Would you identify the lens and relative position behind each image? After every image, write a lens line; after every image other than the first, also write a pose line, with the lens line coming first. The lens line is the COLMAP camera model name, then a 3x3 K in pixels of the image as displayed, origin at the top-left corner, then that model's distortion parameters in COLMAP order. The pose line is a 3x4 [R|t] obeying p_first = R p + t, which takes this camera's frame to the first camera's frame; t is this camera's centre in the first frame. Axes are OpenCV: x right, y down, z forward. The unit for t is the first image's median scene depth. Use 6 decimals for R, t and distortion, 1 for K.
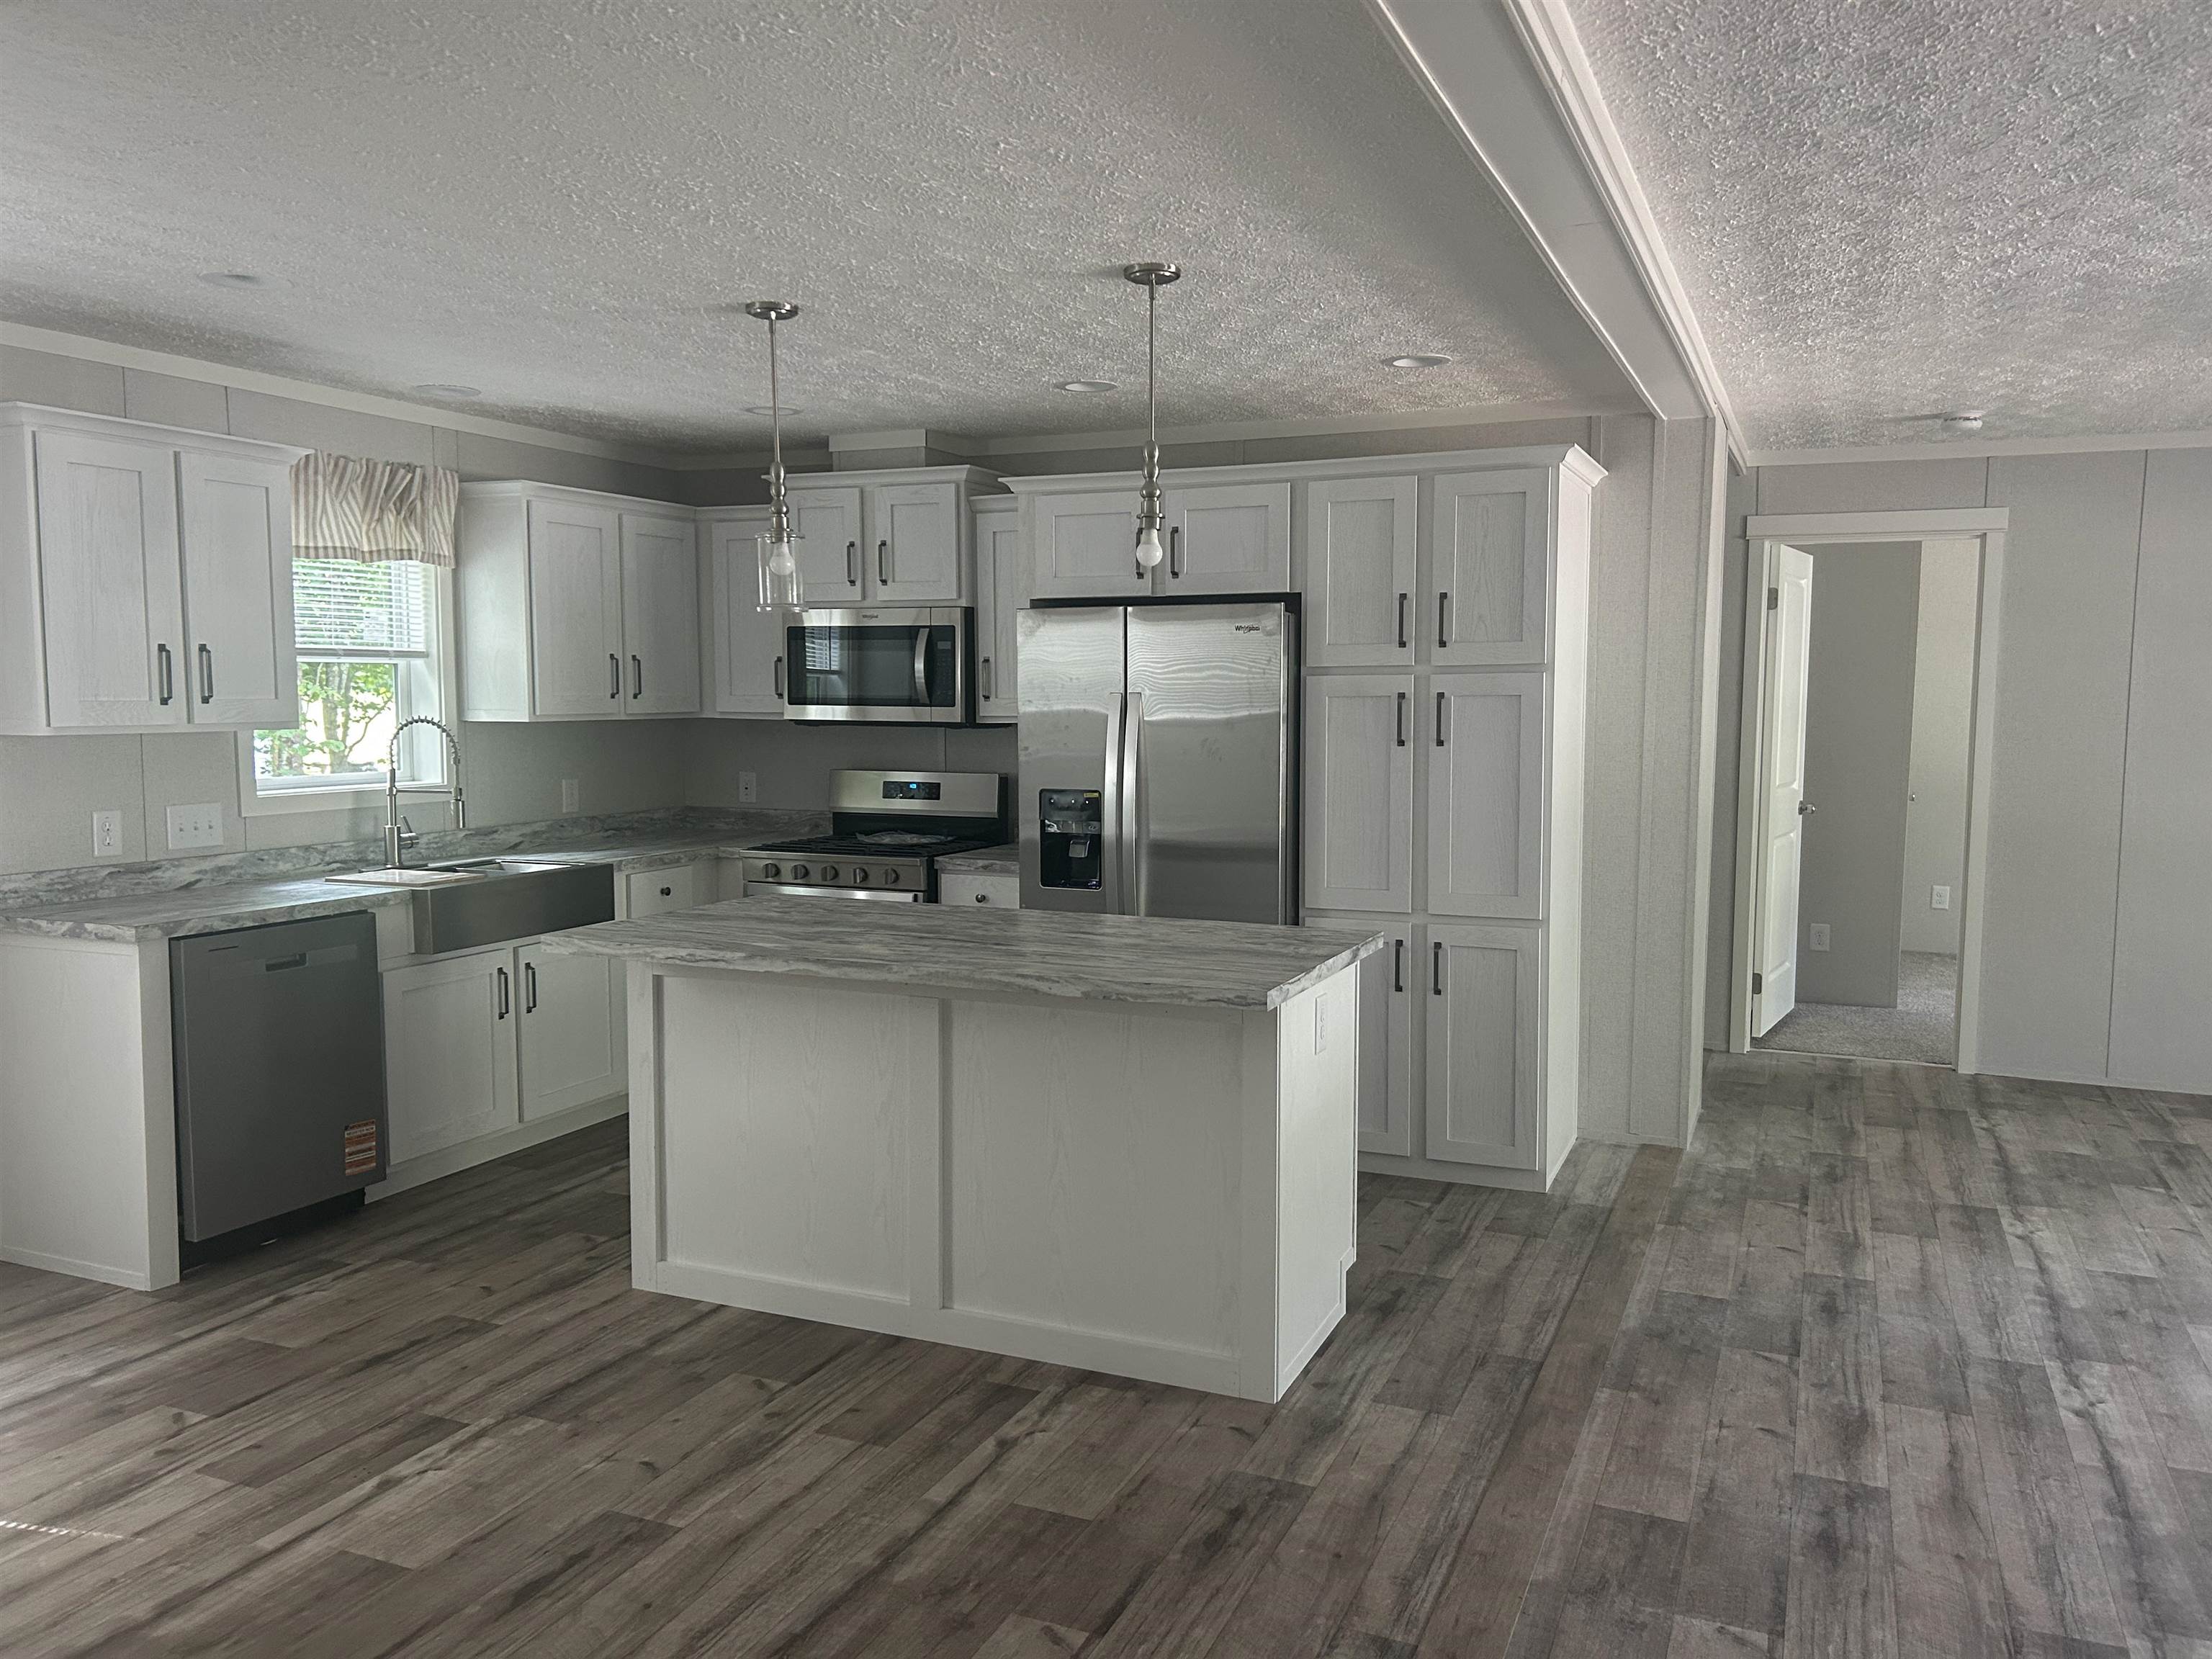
lens RADIAL K [[1669.6, 0, 1106.0], [0, 1669.6, 829.5], [0, 0, 1]] dist [0.069629, -0.073447]
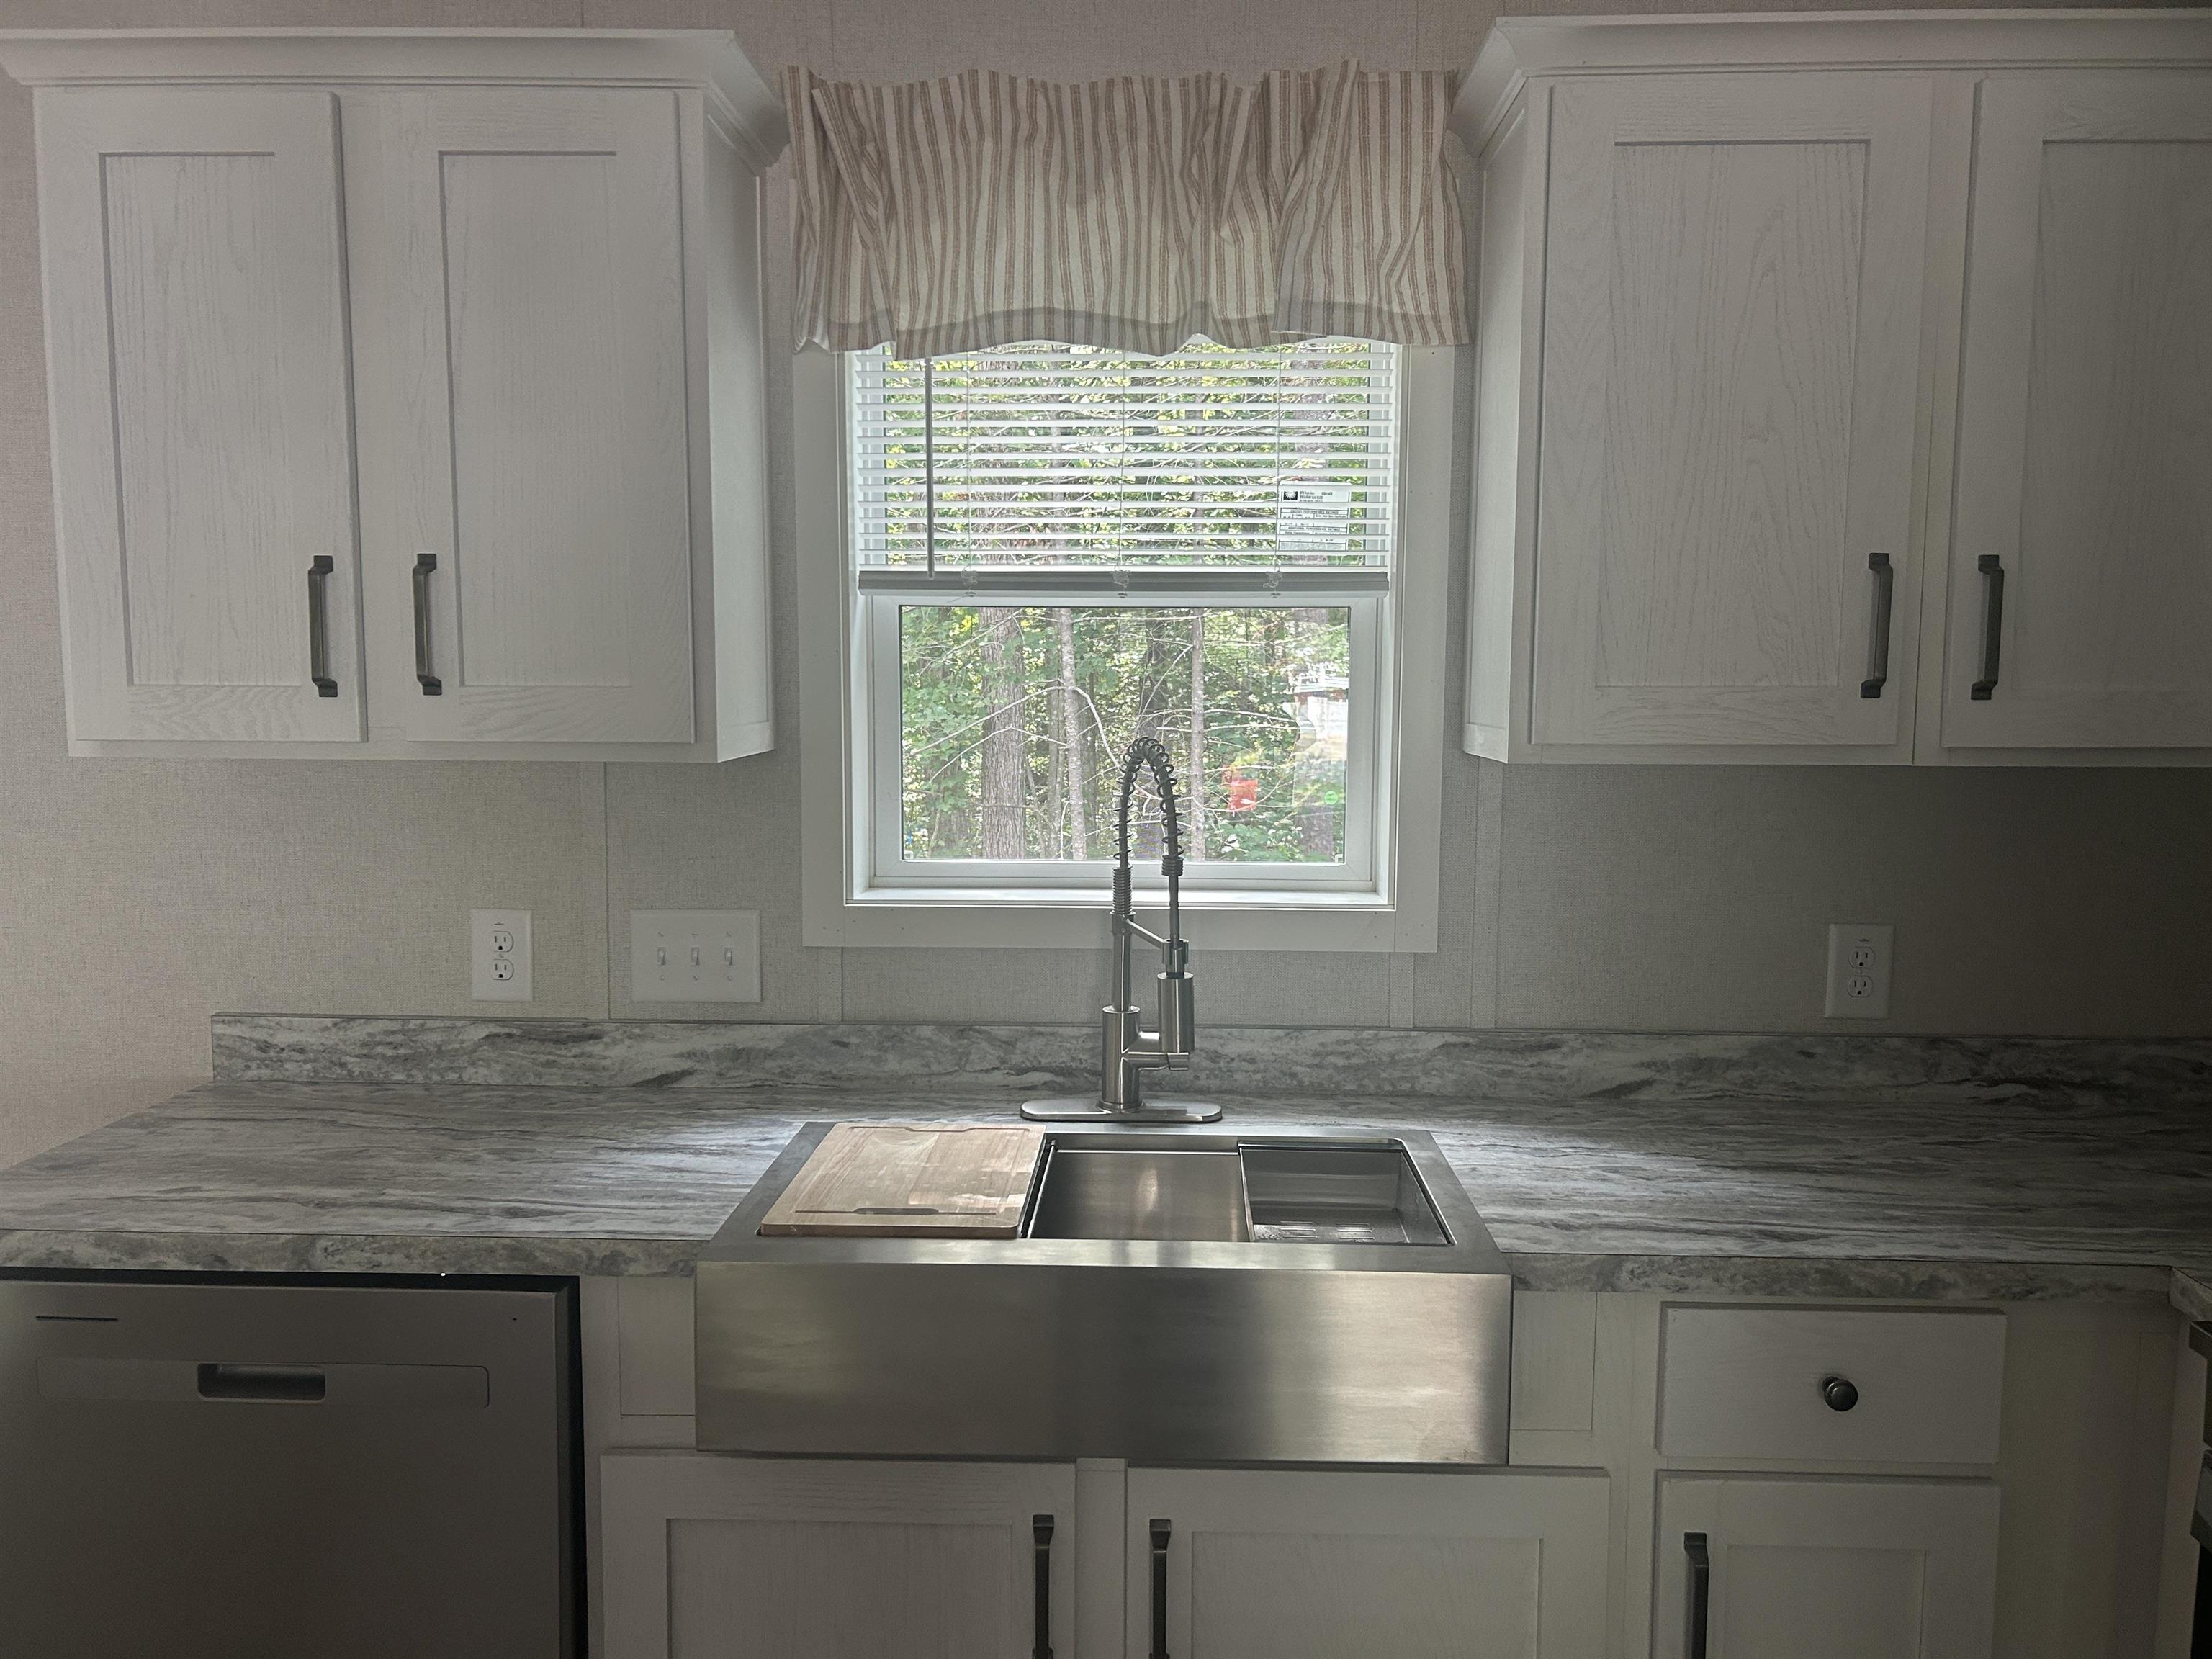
lens RADIAL K [[1667.1, 0, 1114.3], [0, 1667.1, 834.5], [0, 0, 1]] dist [0.005526, -0.001752]
pose [[0.374753, 0.092712, -0.922478, -0.080576], [-0.084143, 0.994282, 0.065746, -0.084266], [0.923299, 0.052981, 0.380411, 1.034619]]
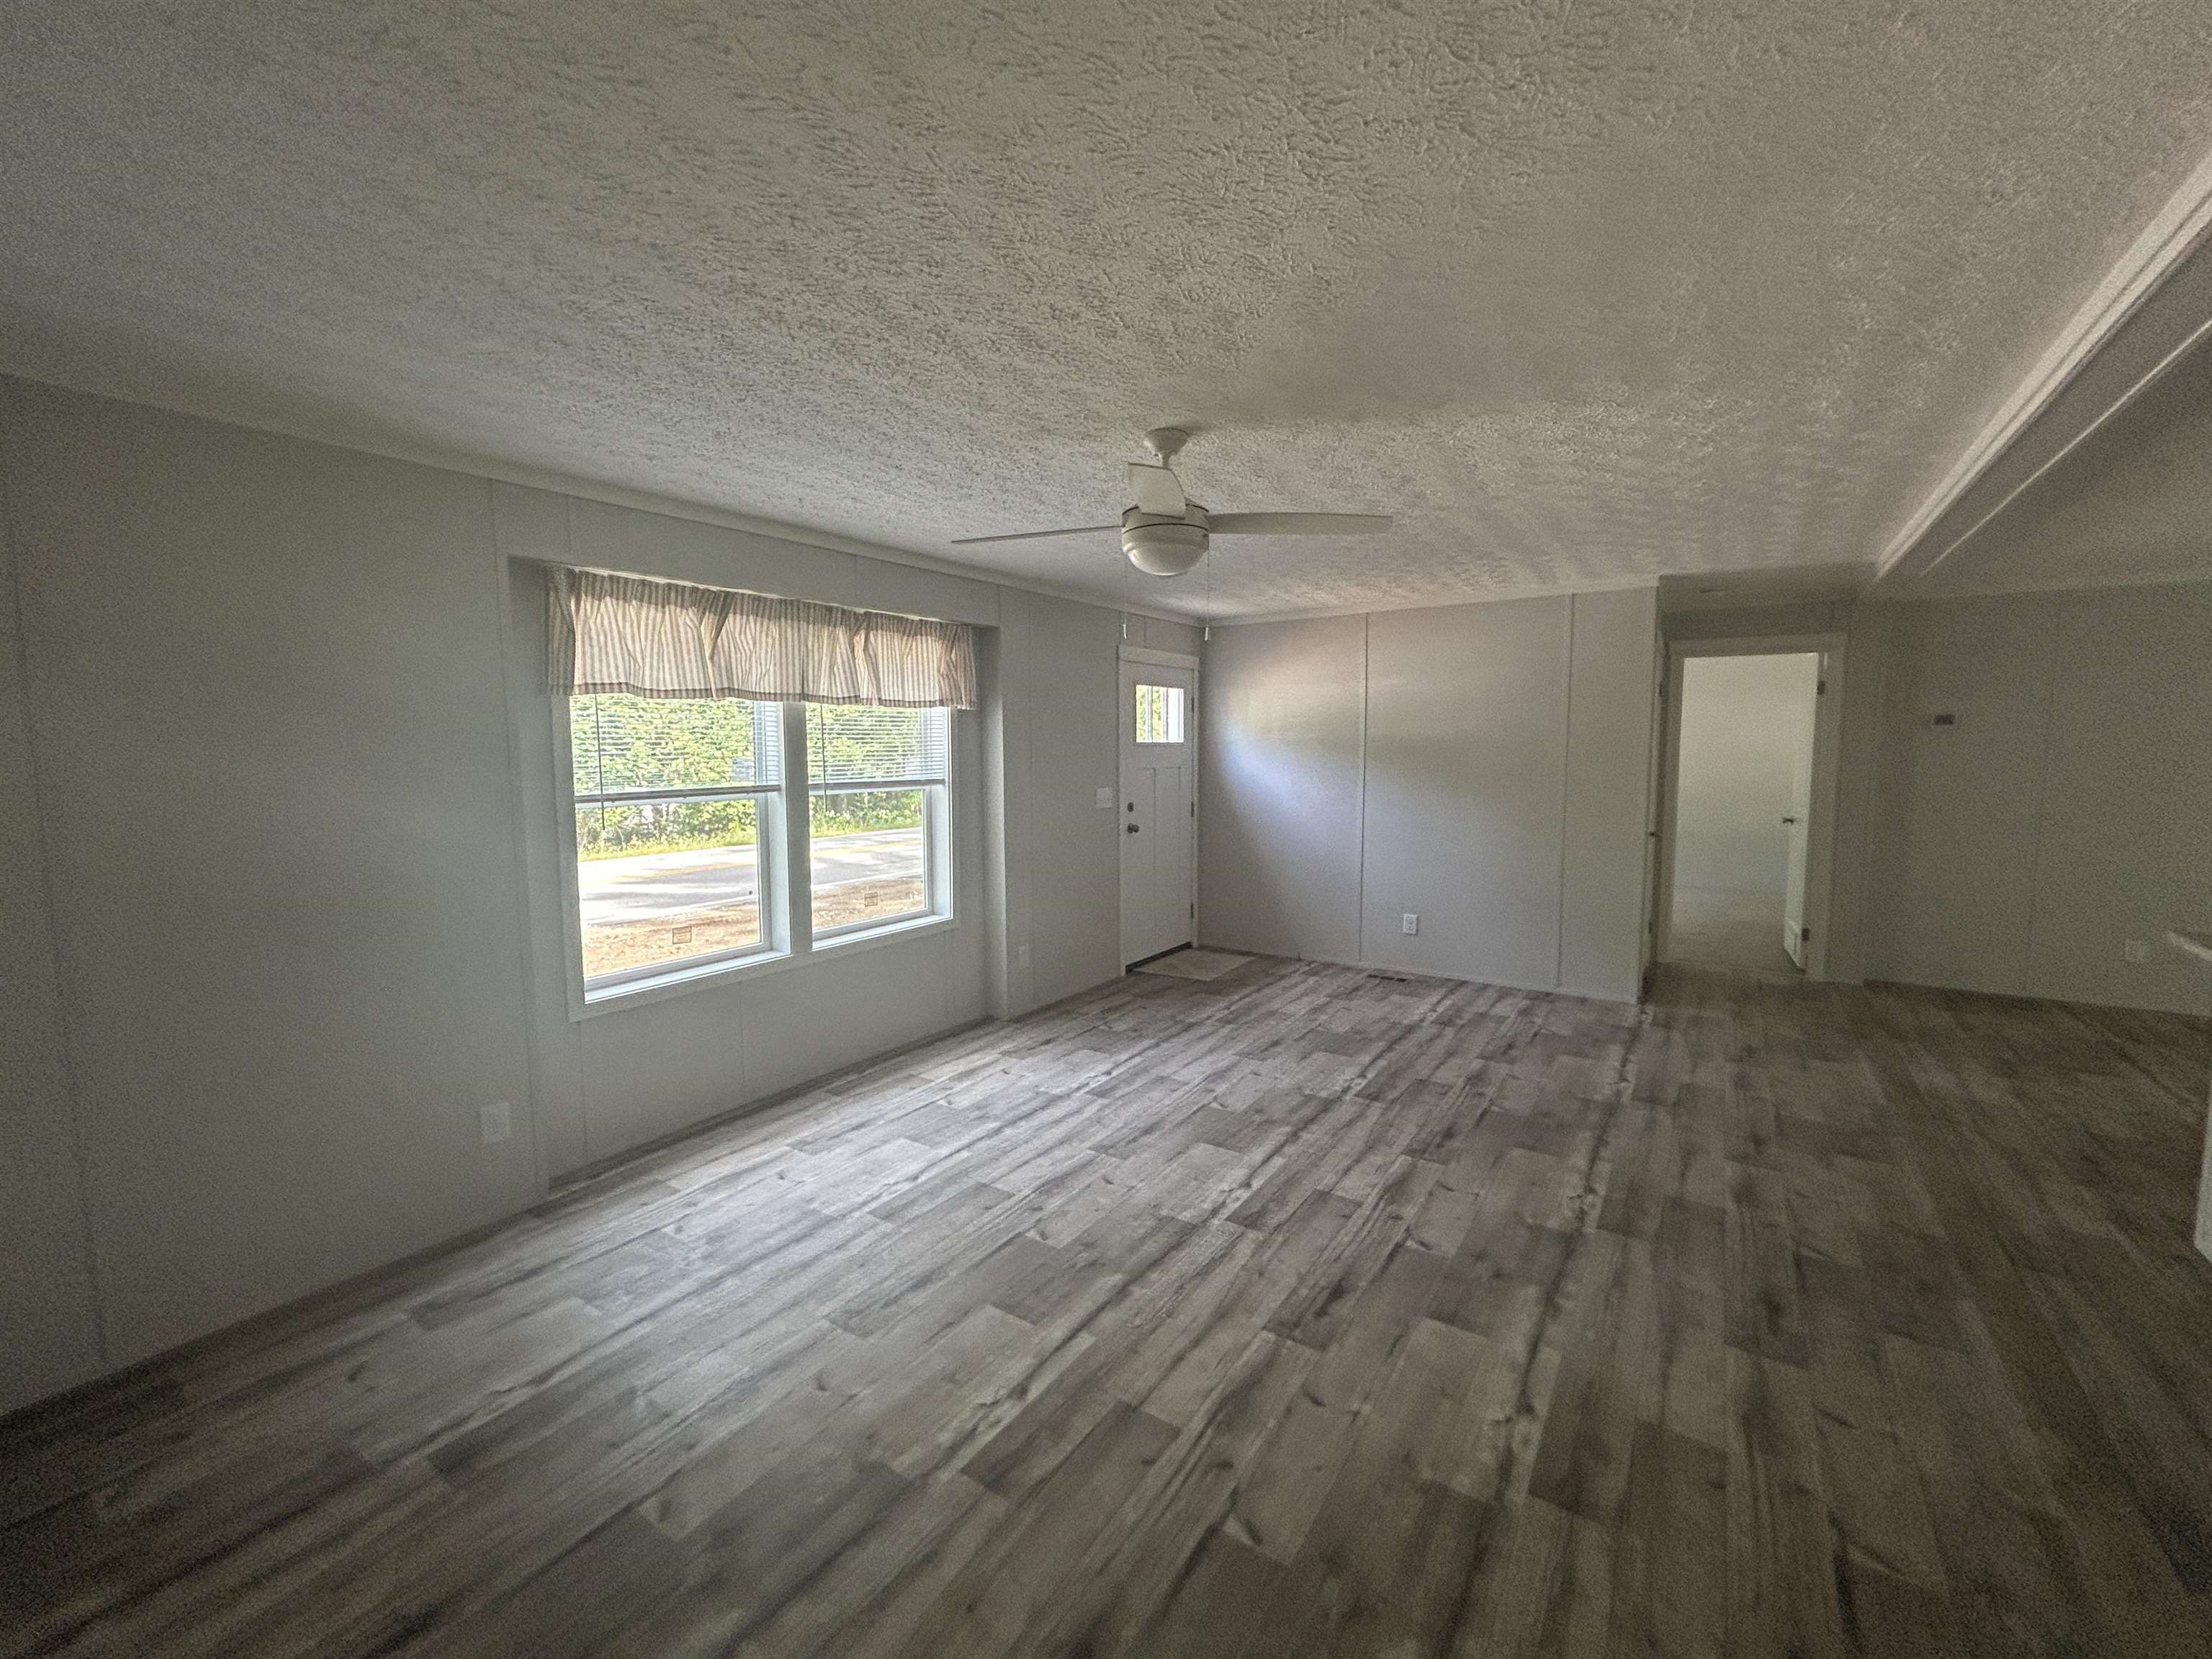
lens RADIAL K [[898.6, 0, 1102.2], [0, 898.6, 824.2], [0, 0, 1]] dist [0.001380, 0.001104]
pose [[-0.981096, -0.017877, 0.192695, 0.697197], [0.016292, 0.984560, 0.174288, -0.129980], [-0.192835, 0.174133, -0.965656, 1.484917]]
